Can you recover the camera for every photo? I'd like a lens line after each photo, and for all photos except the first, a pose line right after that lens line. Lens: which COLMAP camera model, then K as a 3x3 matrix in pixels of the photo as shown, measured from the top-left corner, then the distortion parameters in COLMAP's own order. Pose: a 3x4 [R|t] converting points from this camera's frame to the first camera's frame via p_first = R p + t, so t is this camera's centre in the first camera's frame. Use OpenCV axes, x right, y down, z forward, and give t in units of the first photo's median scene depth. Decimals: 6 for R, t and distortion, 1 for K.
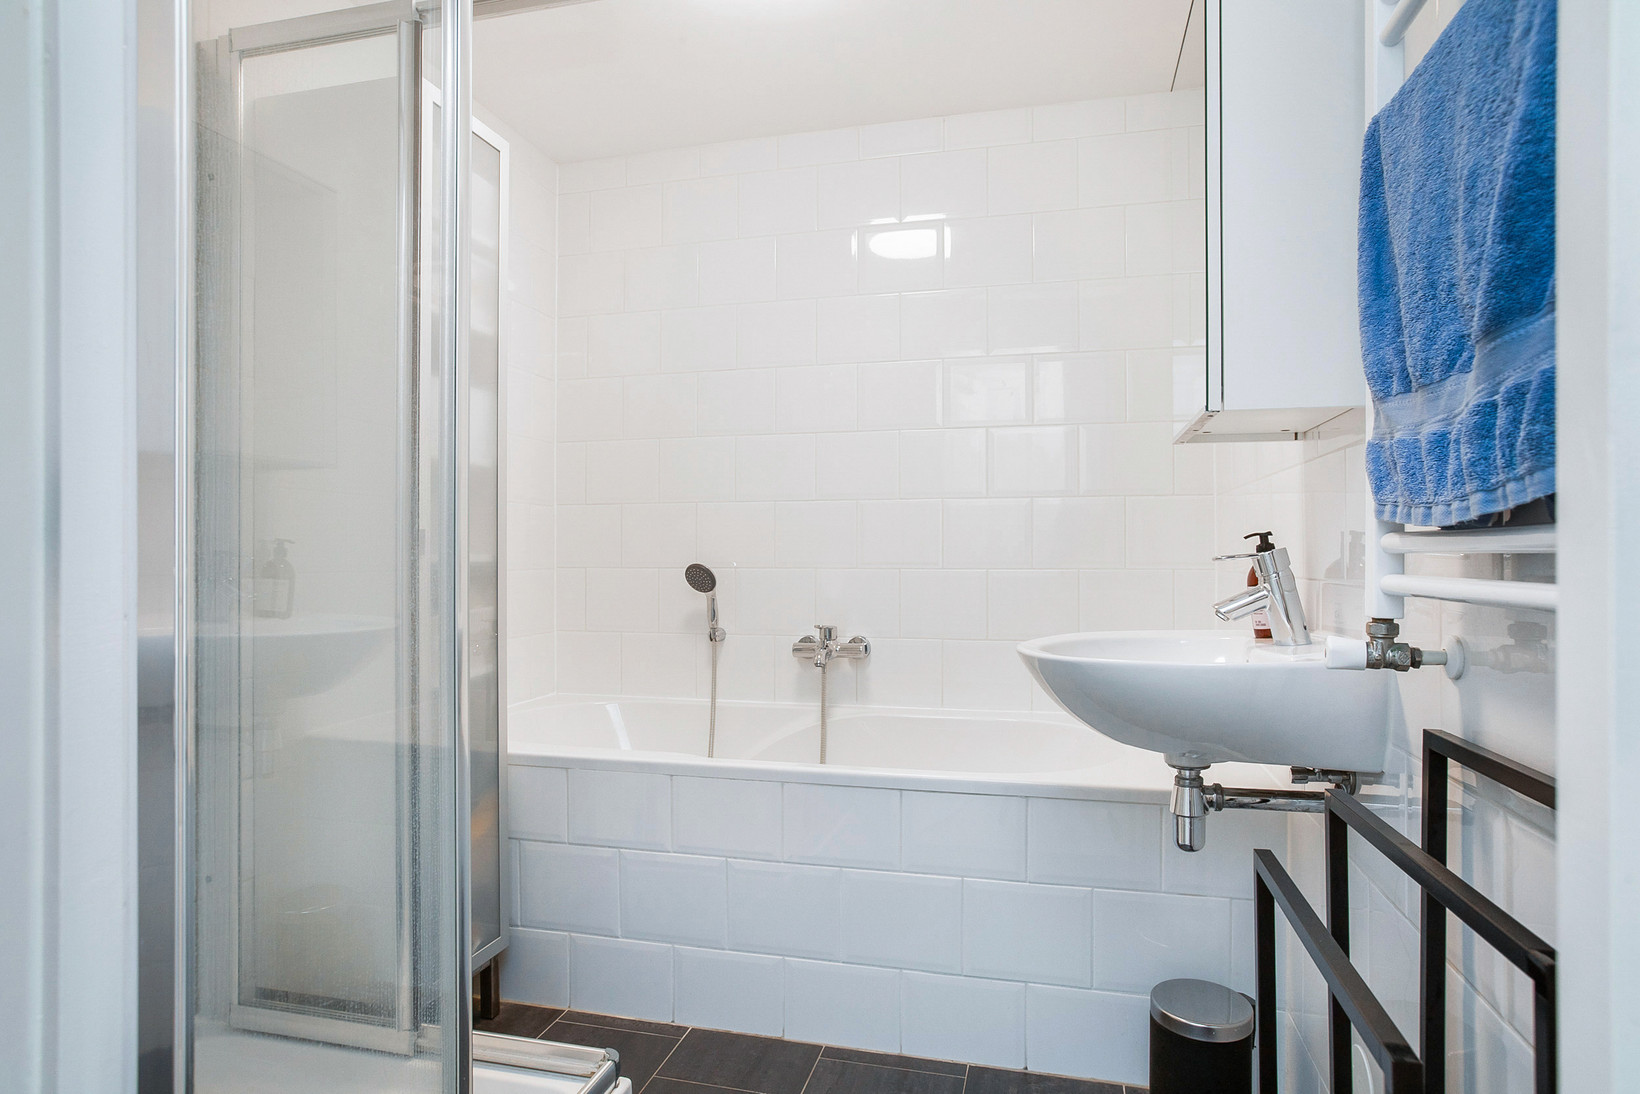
lens RADIAL K [[943.9, 0, 820.0], [0, 943.9, 547.0], [0, 0, 1]] dist [0.000445, 0.000008]
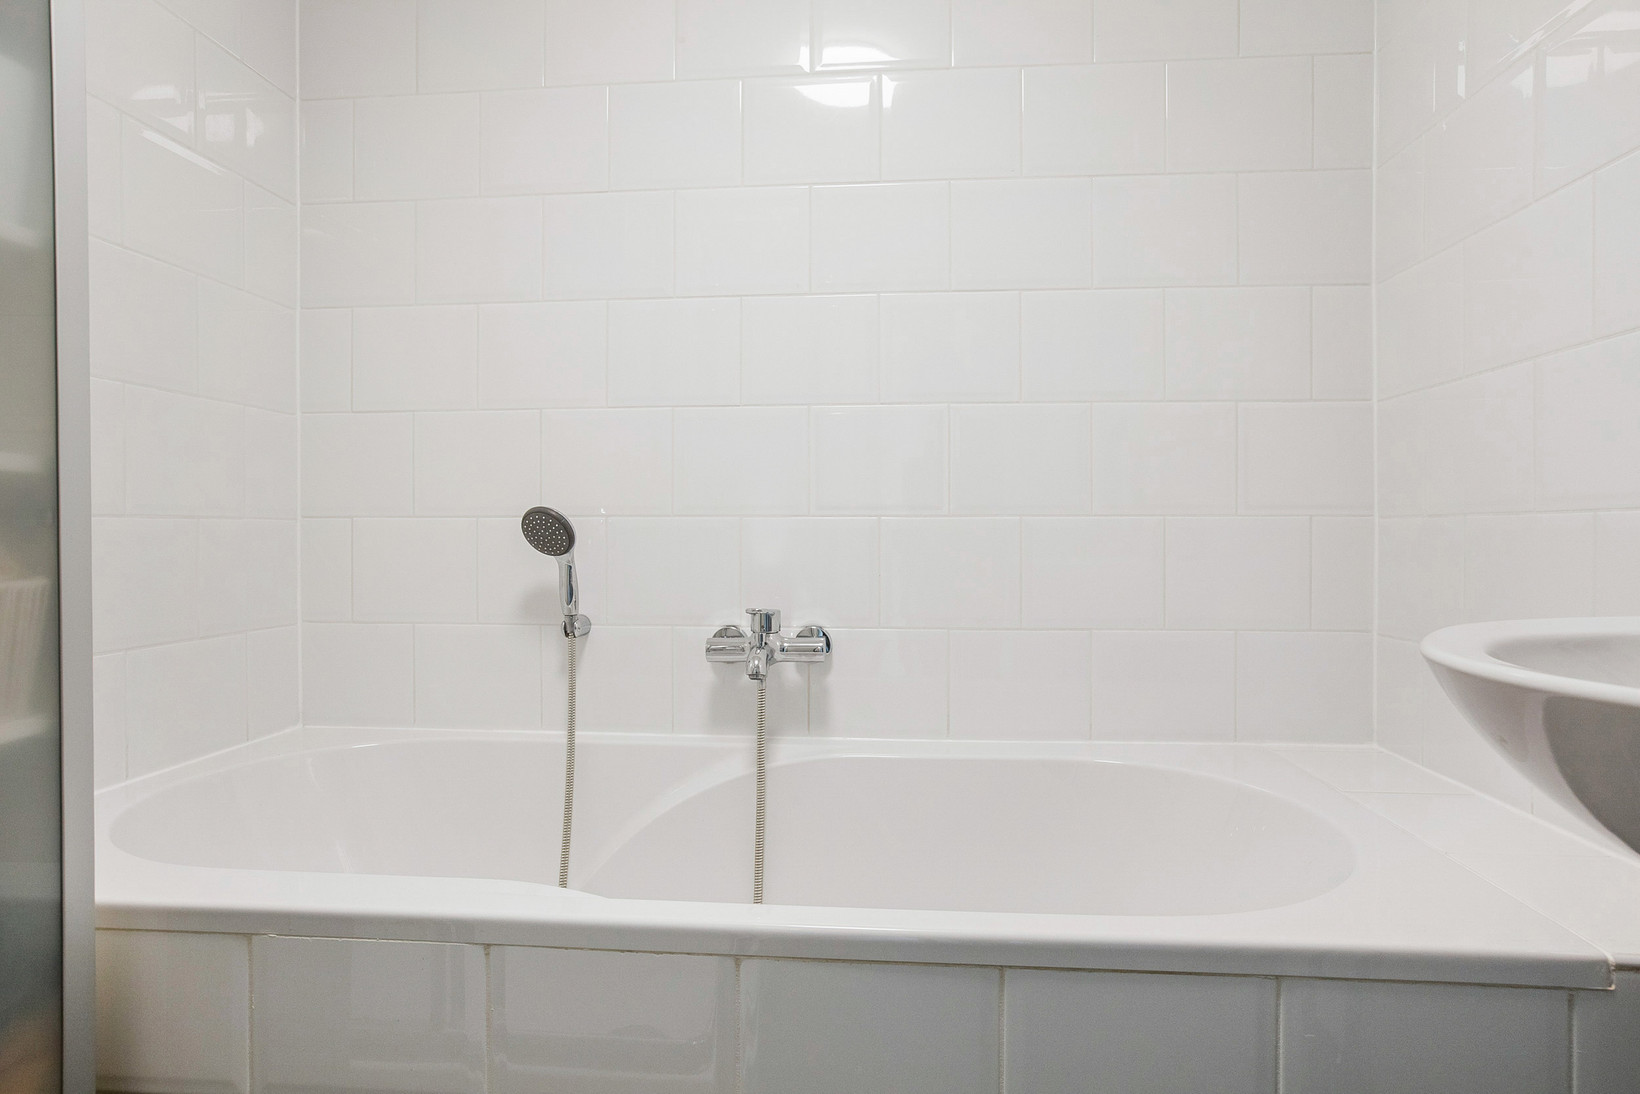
lens RADIAL K [[959.0, 0, 824.5], [0, 959.0, 527.8], [0, 0, 1]] dist [-0.023250, -0.000031]
pose [[0.987732, -0.001117, 0.156154, -0.049864], [0.000638, 0.999995, 0.003115, 0.029137], [-0.156157, -0.002977, 0.987728, 0.384110]]
